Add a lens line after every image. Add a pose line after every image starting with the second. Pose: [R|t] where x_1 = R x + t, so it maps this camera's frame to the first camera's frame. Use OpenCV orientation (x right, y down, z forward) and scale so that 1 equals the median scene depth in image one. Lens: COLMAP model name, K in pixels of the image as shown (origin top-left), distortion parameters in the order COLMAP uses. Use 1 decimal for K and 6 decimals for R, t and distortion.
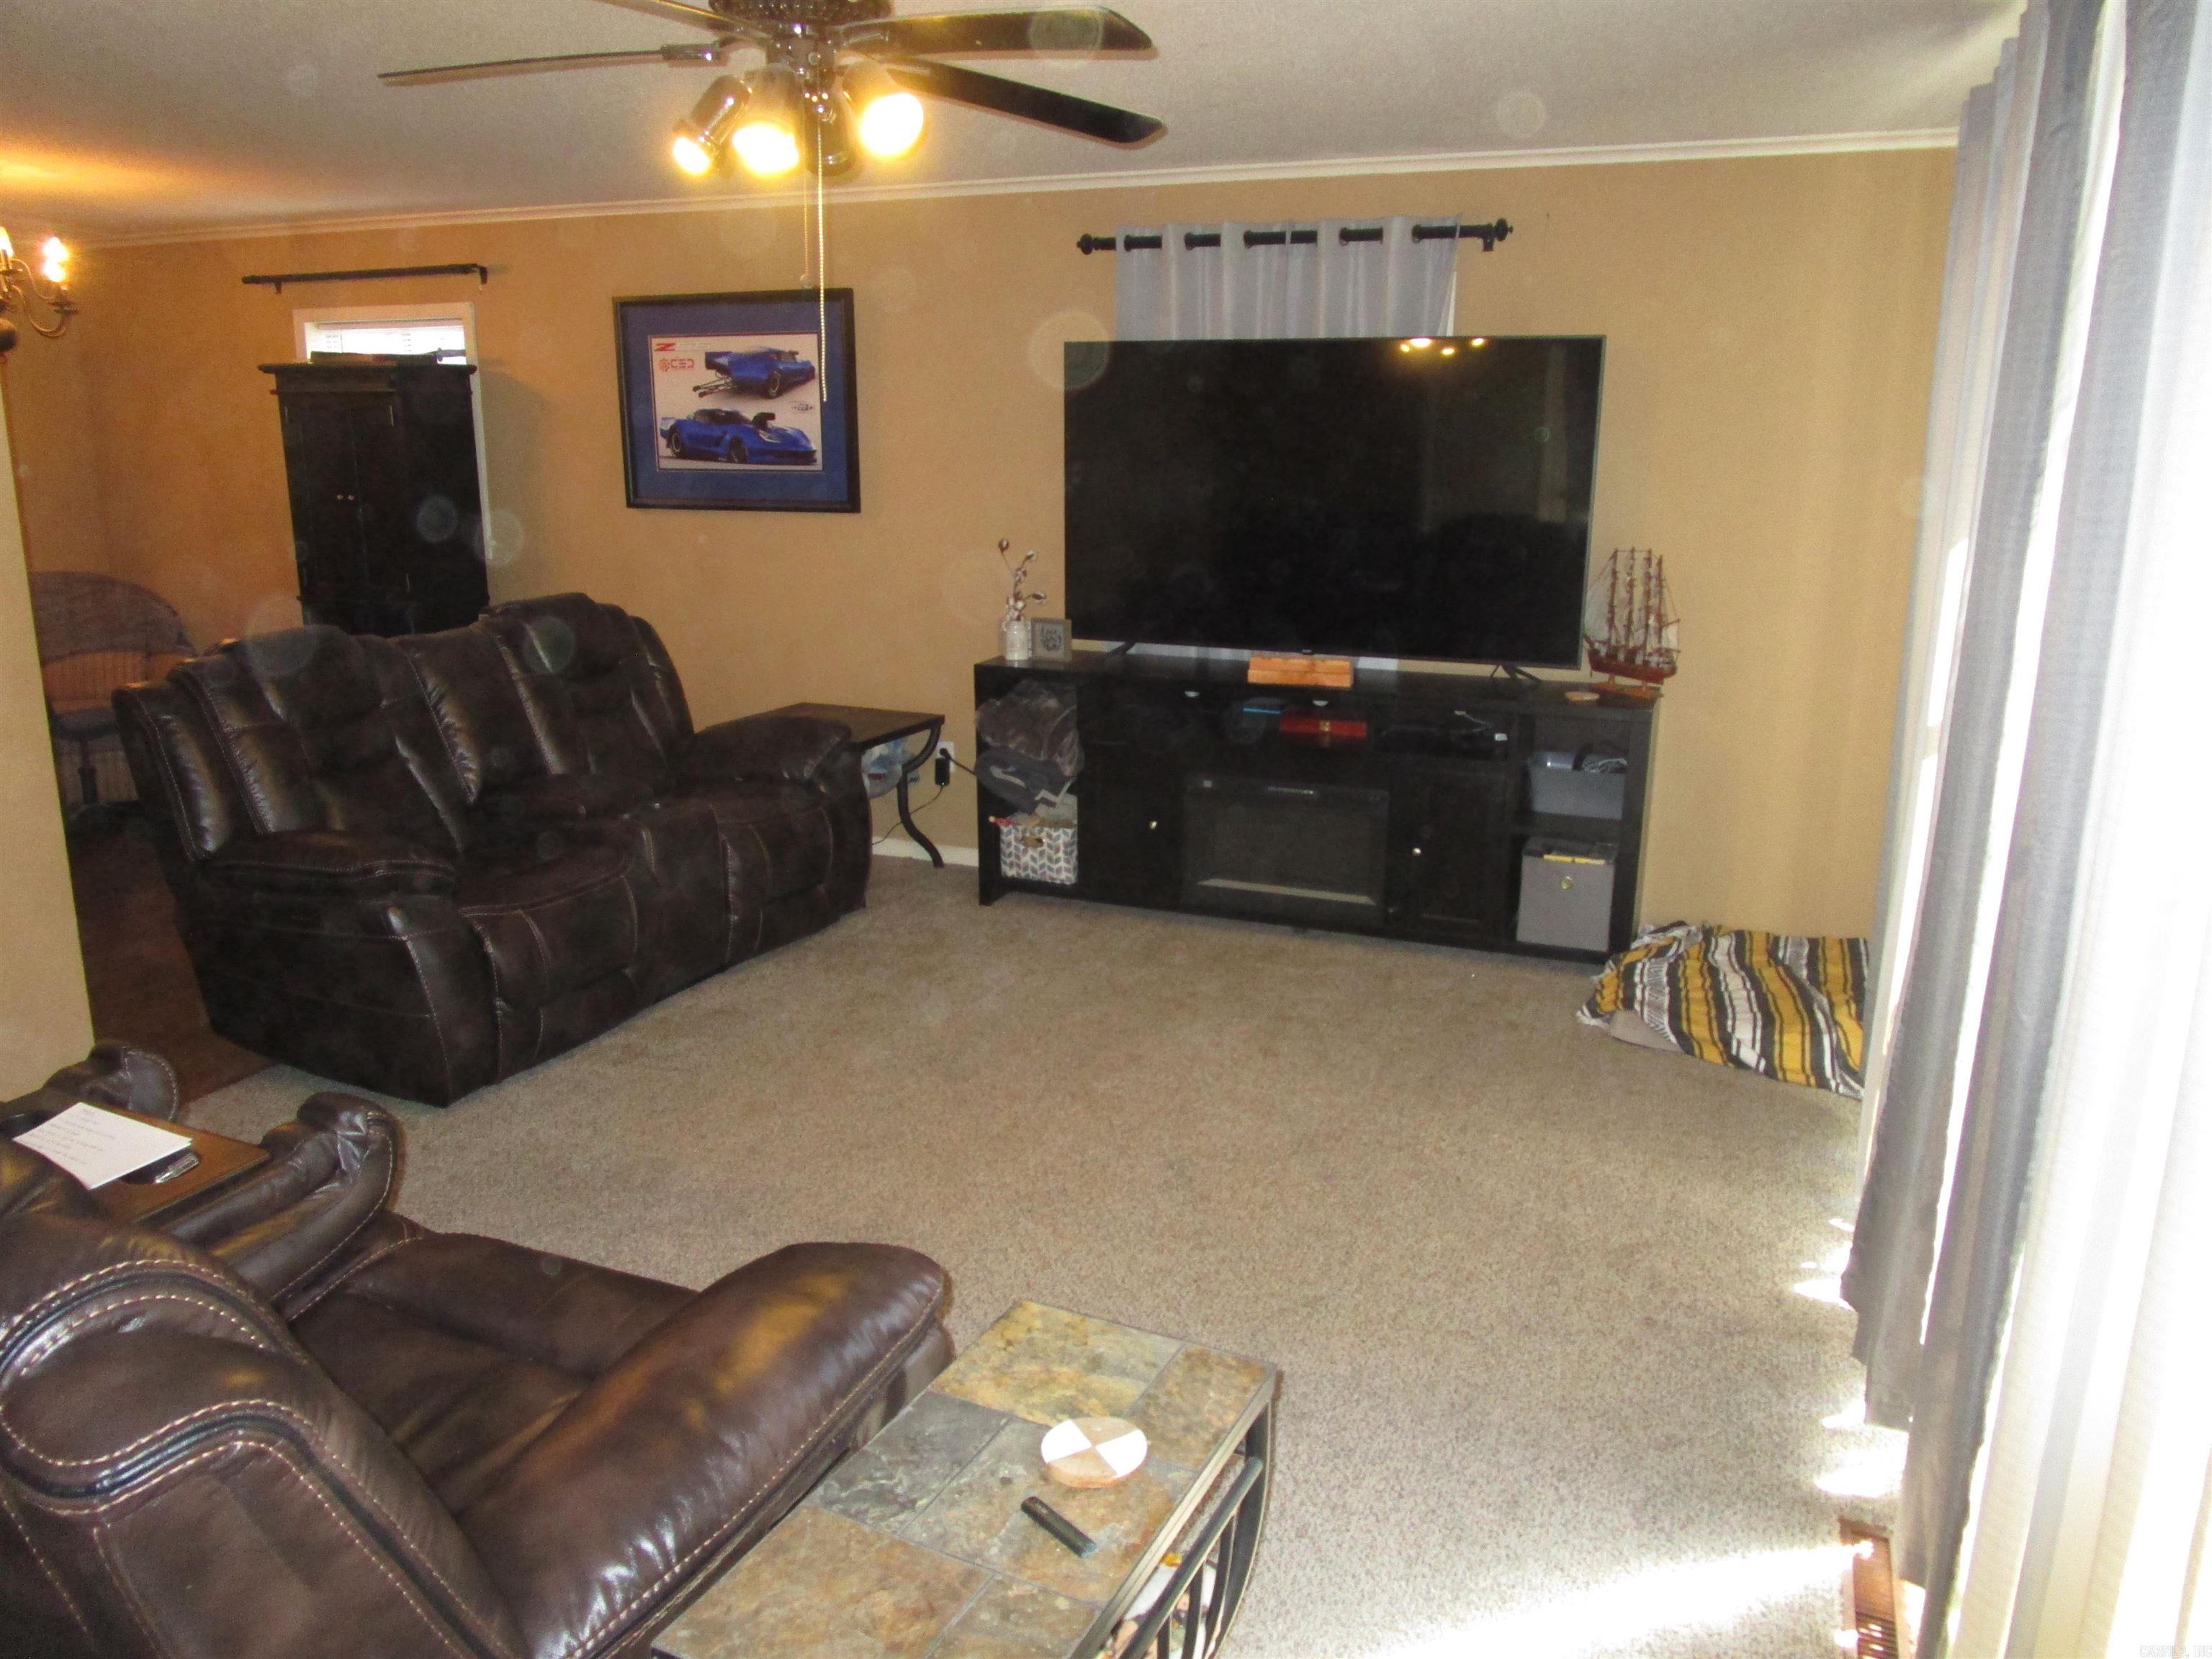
lens RADIAL K [[1577.4, 0, 1106.9], [0, 1577.4, 838.4], [0, 0, 1]] dist [-0.024239, 0.005221]
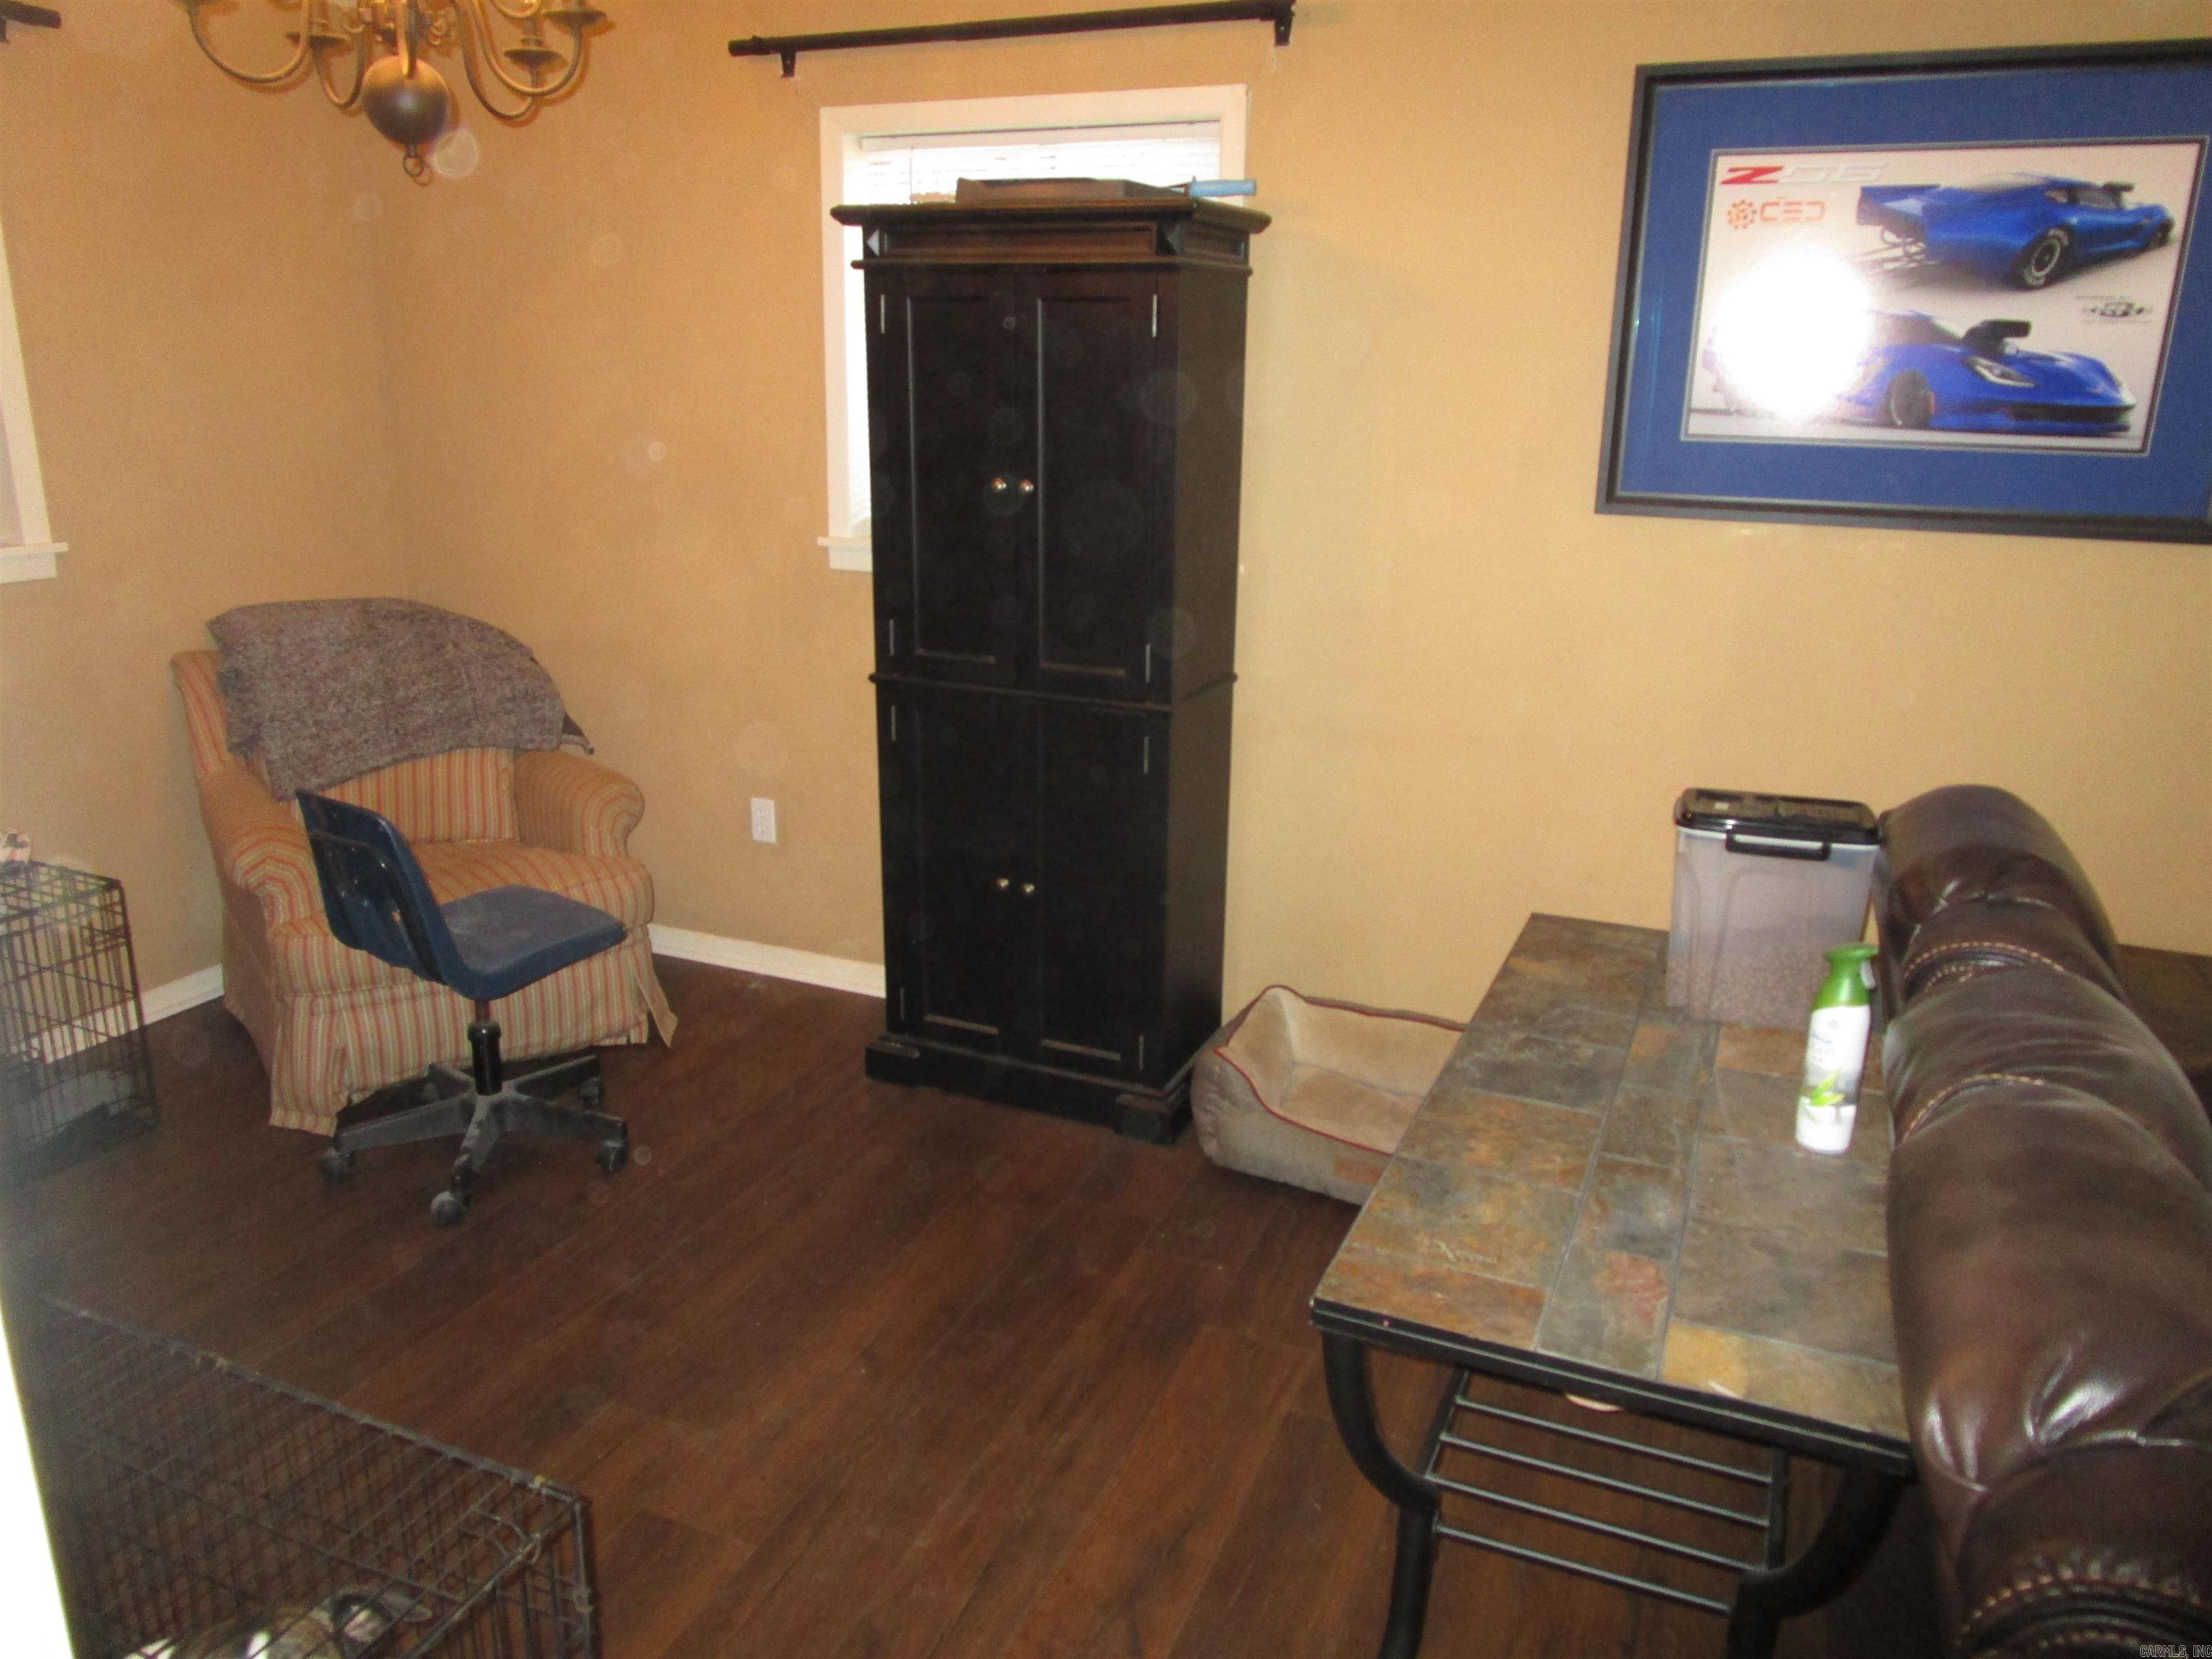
lens RADIAL K [[1577.4, 0, 1103.7], [0, 1577.4, 819.6], [0, 0, 1]] dist [-0.024239, 0.005221]
pose [[0.999952, 0.006671, -0.007172, -0.474922], [-0.006307, 0.998745, 0.049676, -0.144686], [0.007494, -0.049628, 0.998740, 0.529919]]
